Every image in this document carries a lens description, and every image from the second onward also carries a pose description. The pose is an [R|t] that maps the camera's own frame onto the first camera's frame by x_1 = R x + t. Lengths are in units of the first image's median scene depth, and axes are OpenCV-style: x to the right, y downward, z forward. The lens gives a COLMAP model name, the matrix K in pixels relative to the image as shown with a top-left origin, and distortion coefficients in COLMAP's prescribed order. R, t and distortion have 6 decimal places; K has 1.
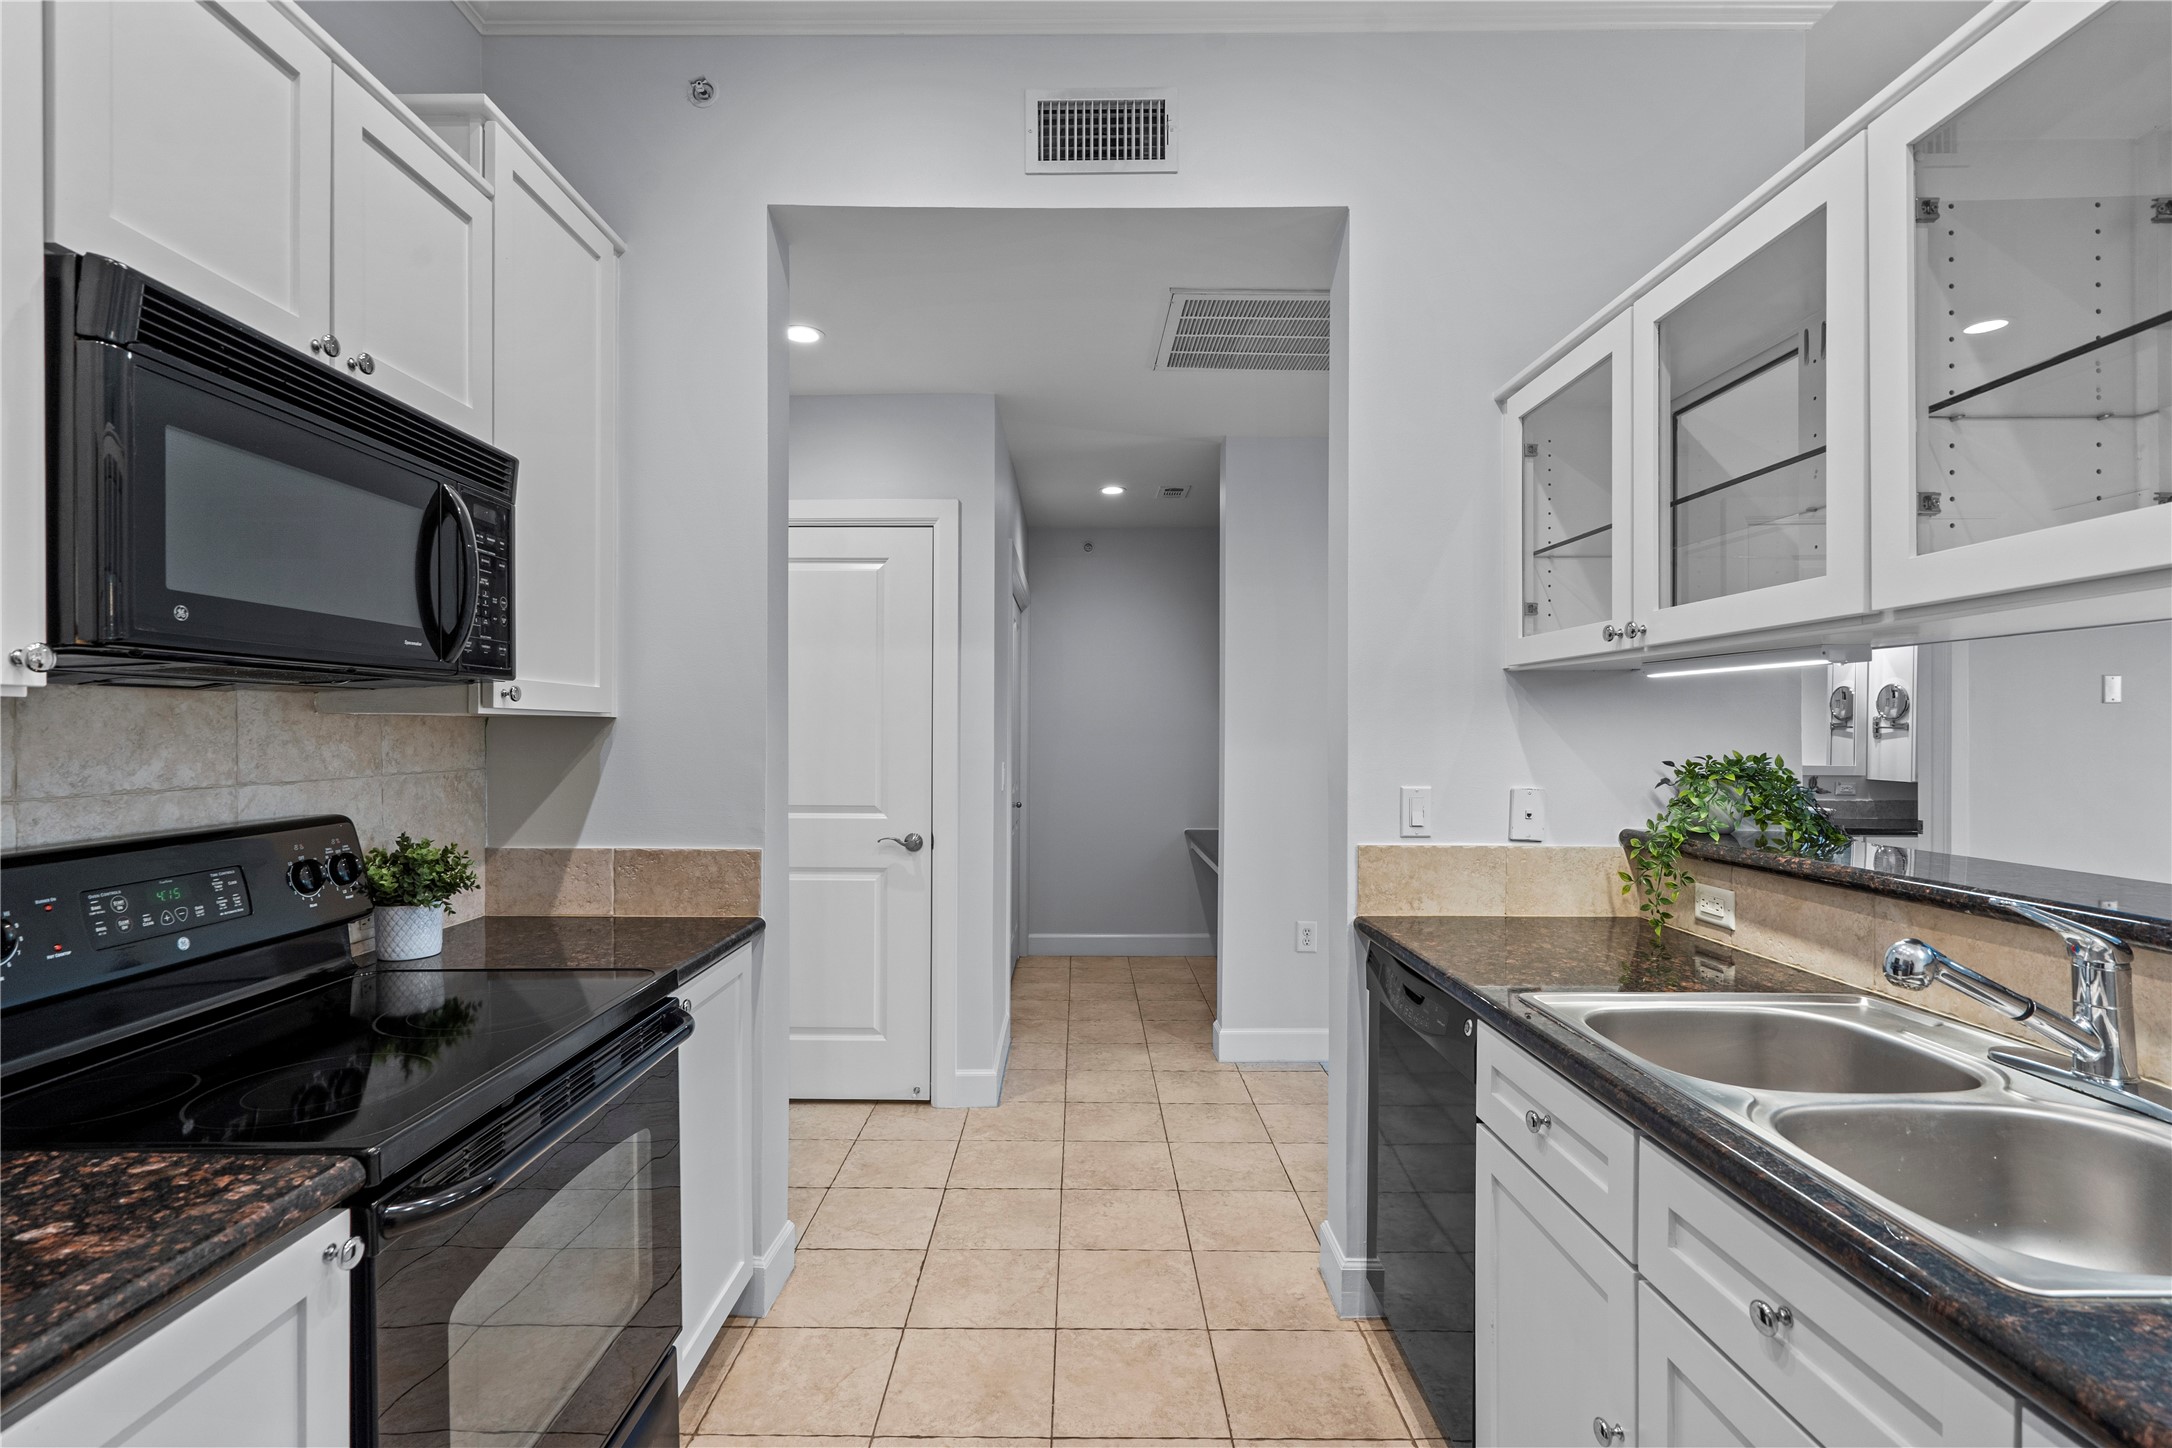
lens RADIAL K [[997.0, 0, 1075.3], [0, 997.0, 727.5], [0, 0, 1]] dist [-0.002525, 0.001534]
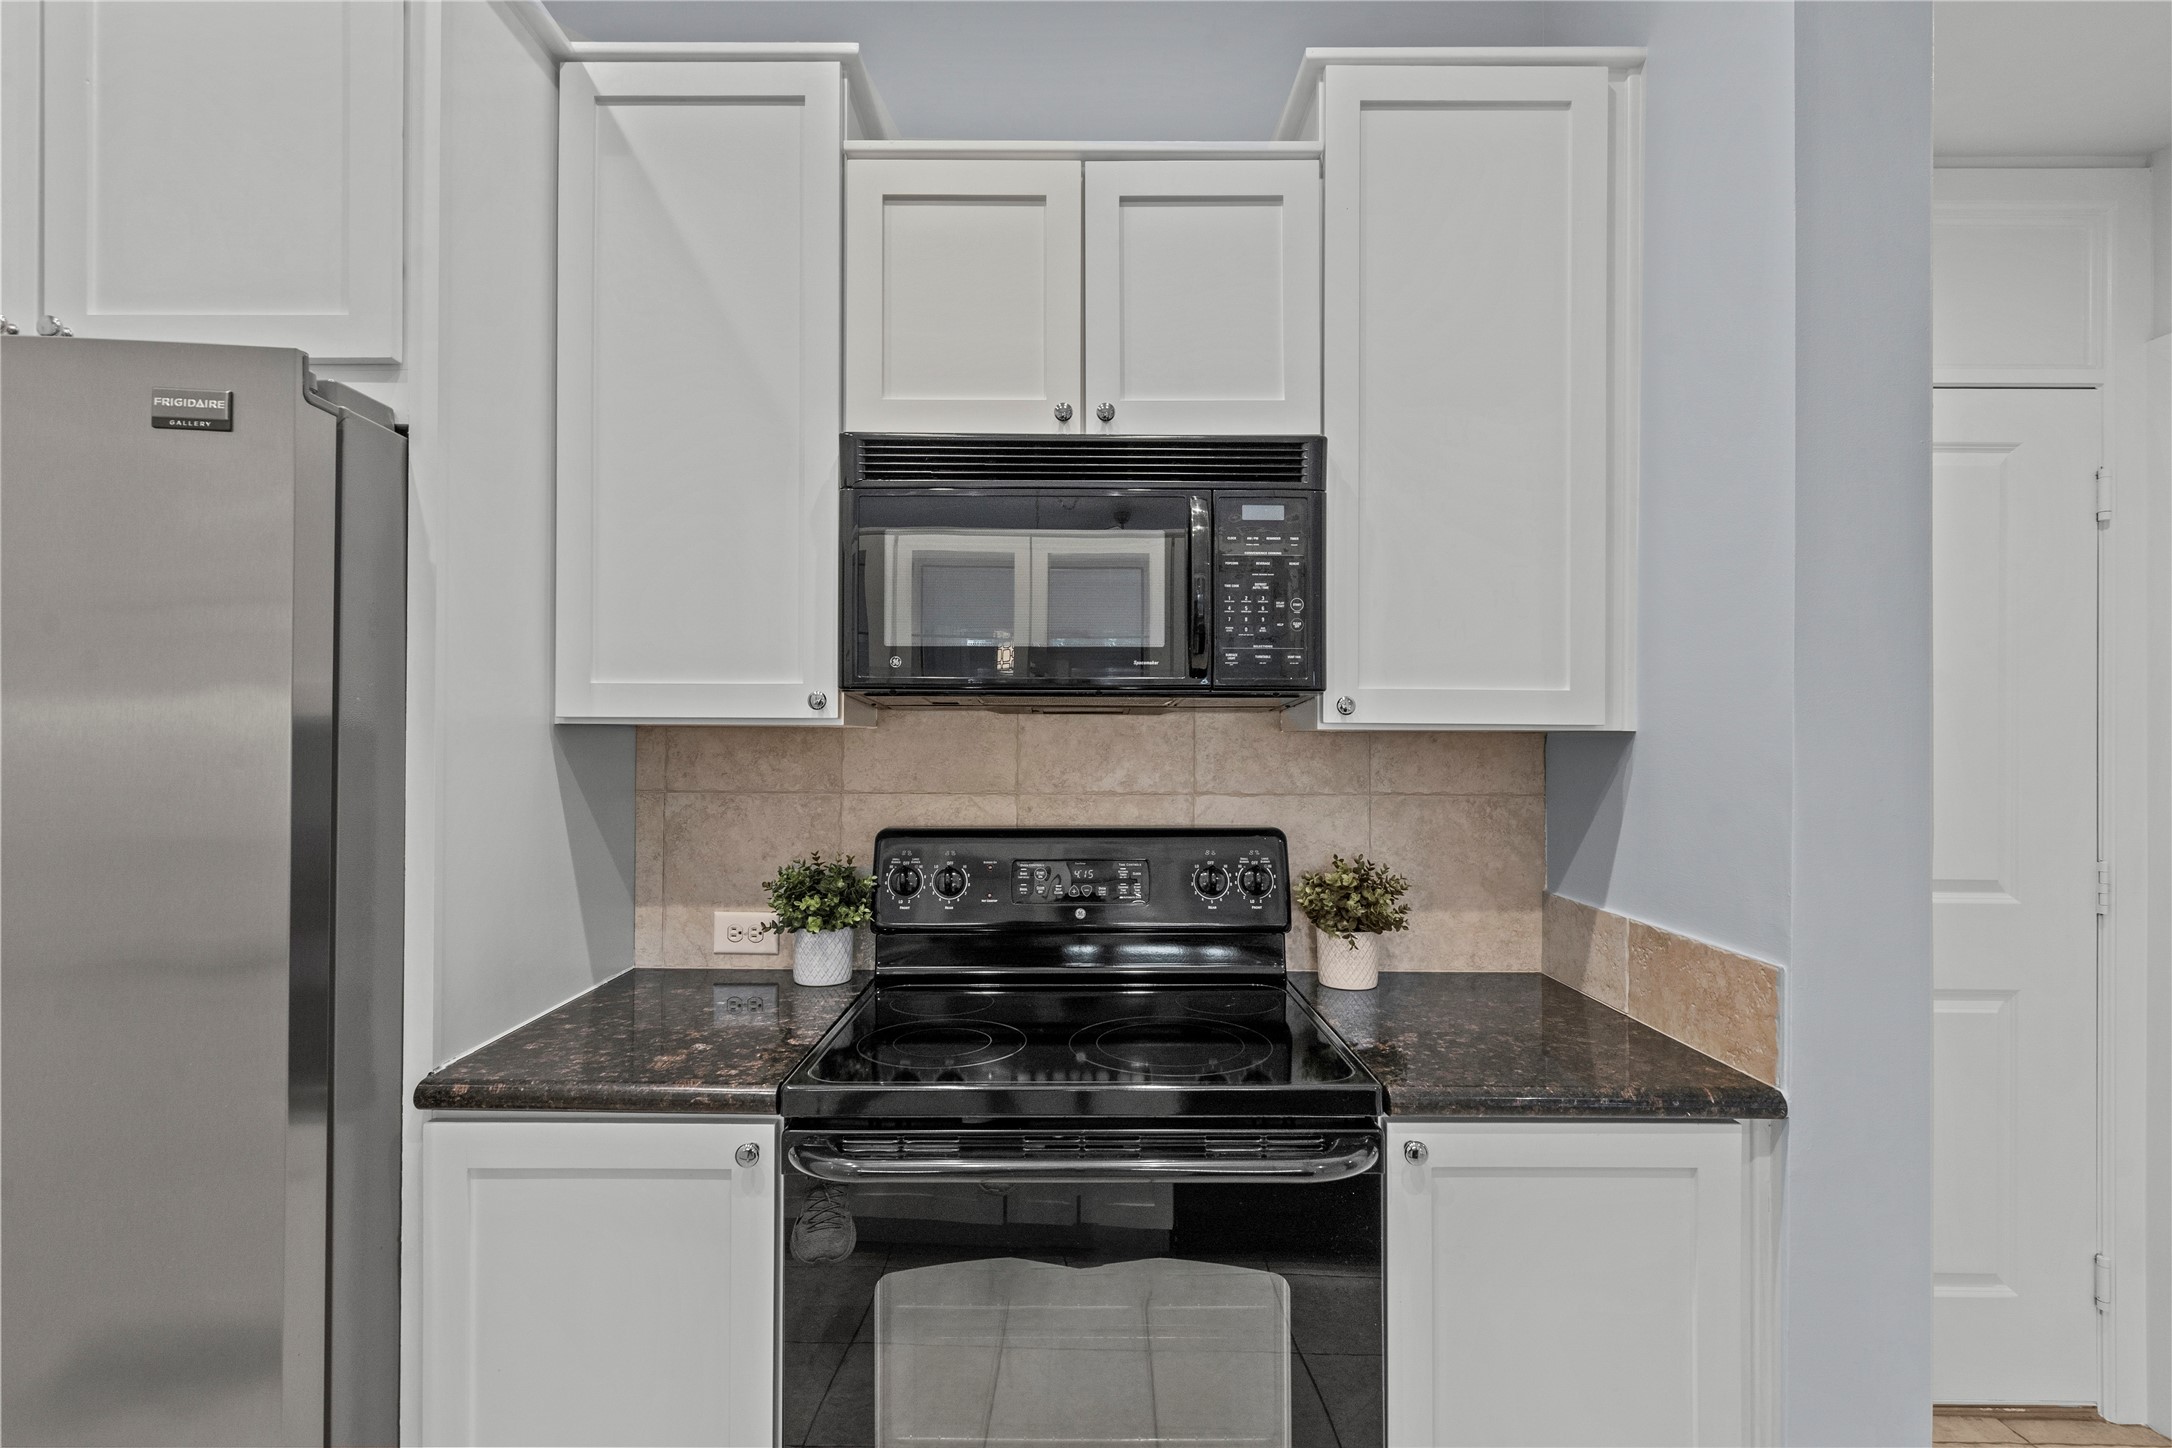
lens RADIAL K [[997.0, 0, 1068.5], [0, 997.0, 731.3], [0, 0, 1]] dist [-0.002525, 0.001534]
pose [[0.001483, -0.011215, -0.999936, 0.330871], [-0.002493, 0.999934, -0.011219, -0.002124], [0.999996, 0.002510, 0.001455, 0.837007]]
